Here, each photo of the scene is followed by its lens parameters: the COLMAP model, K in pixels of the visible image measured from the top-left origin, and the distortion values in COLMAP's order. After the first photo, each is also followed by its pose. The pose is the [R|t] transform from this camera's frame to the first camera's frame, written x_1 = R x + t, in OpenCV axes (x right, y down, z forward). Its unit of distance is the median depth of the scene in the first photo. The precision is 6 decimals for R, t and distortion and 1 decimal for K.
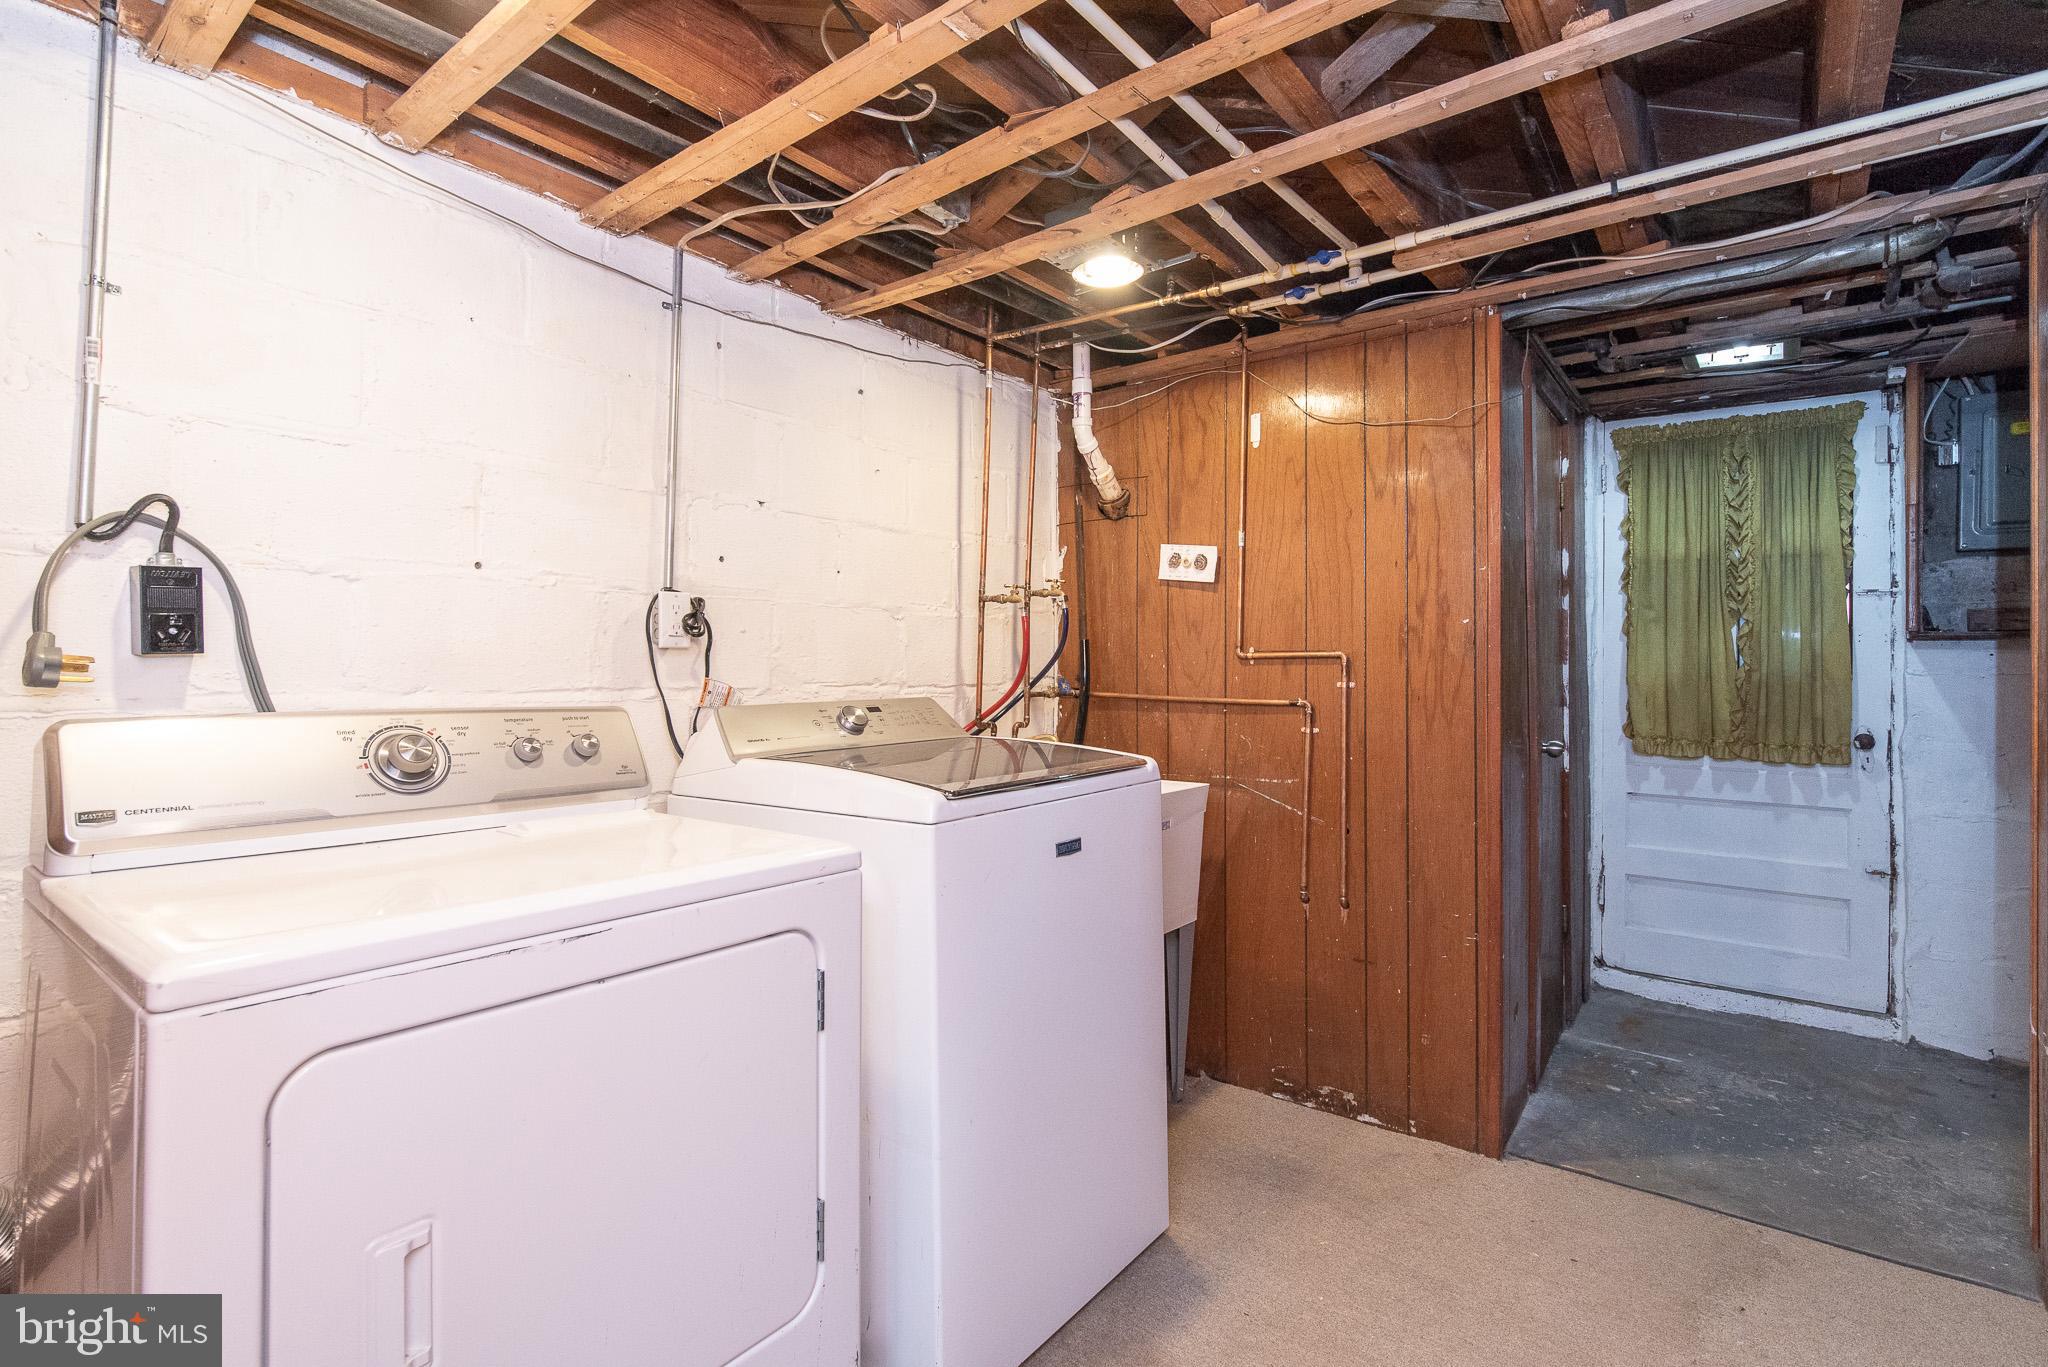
lens RADIAL K [[970.3, 0, 1020.8], [0, 970.3, 666.1], [0, 0, 1]] dist [-0.000961, -0.000564]
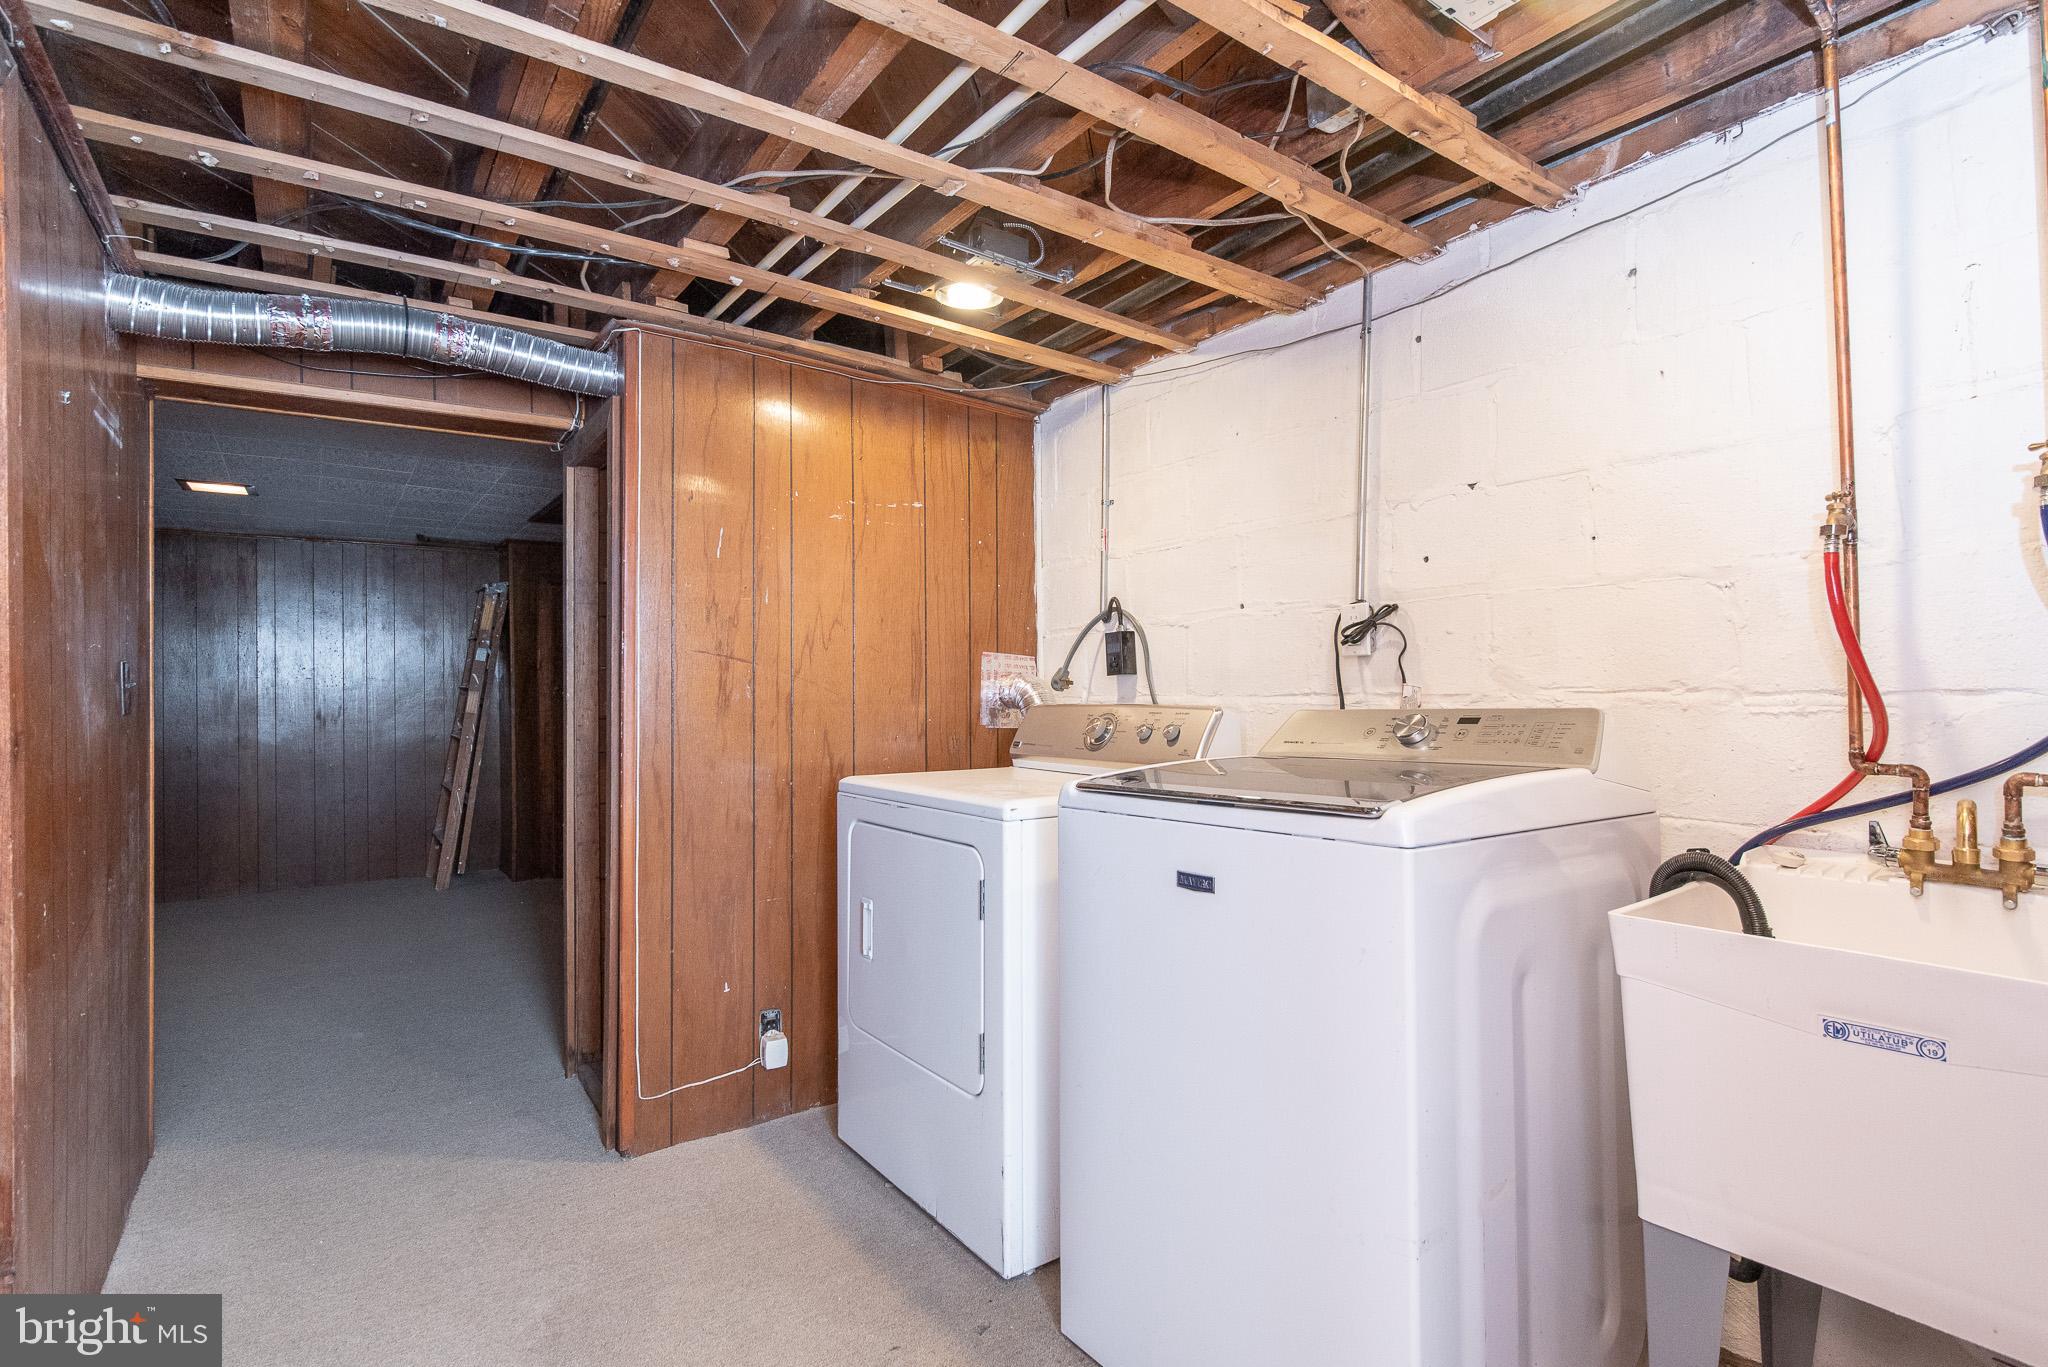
lens RADIAL K [[970.3, 0, 1026.2], [0, 970.3, 692.9], [0, 0, 1]] dist [-0.000961, -0.000564]
pose [[-0.274296, -0.004019, -0.961637, 0.919507], [0.012825, 0.999887, -0.007837, 0.030370], [0.961560, -0.014483, -0.274214, 1.127426]]
